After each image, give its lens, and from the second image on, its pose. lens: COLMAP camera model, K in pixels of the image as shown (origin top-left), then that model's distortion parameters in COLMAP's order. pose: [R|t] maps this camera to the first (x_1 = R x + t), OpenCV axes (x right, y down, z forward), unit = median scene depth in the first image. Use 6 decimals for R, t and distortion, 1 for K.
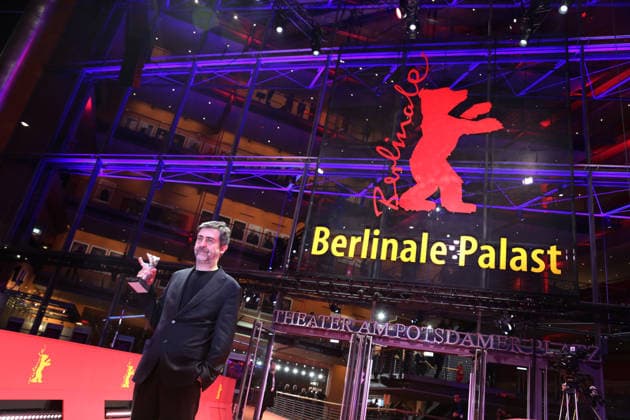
lens RADIAL K [[495.4, 0, 314.2], [0, 495.4, 213.7], [0, 0, 1]] dist [-0.087144, 0.075545]
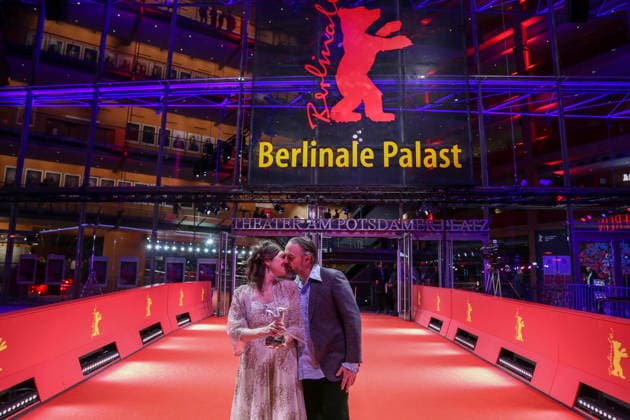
lens RADIAL K [[439.3, 0, 311.5], [0, 439.3, 211.6], [0, 0, 1]] dist [-0.117813, 0.063317]
pose [[0.970546, -0.125067, 0.205910, -0.112078], [0.066911, 0.961003, 0.268320, -0.085672], [-0.231438, -0.246639, 0.941066, -0.010734]]
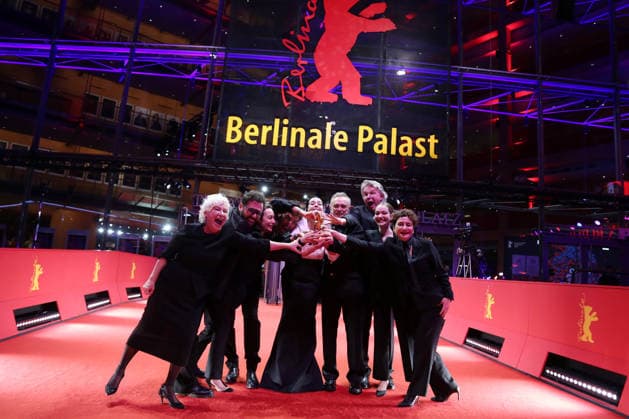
lens RADIAL K [[459.2, 0, 314.5], [0, 459.2, 222.2], [0, 0, 1]] dist [-0.131604, 0.077673]
pose [[0.956450, -0.065394, 0.284477, -0.117226], [-0.019039, 0.958530, 0.284355, -0.038176], [-0.291275, -0.277387, 0.915541, -0.012744]]
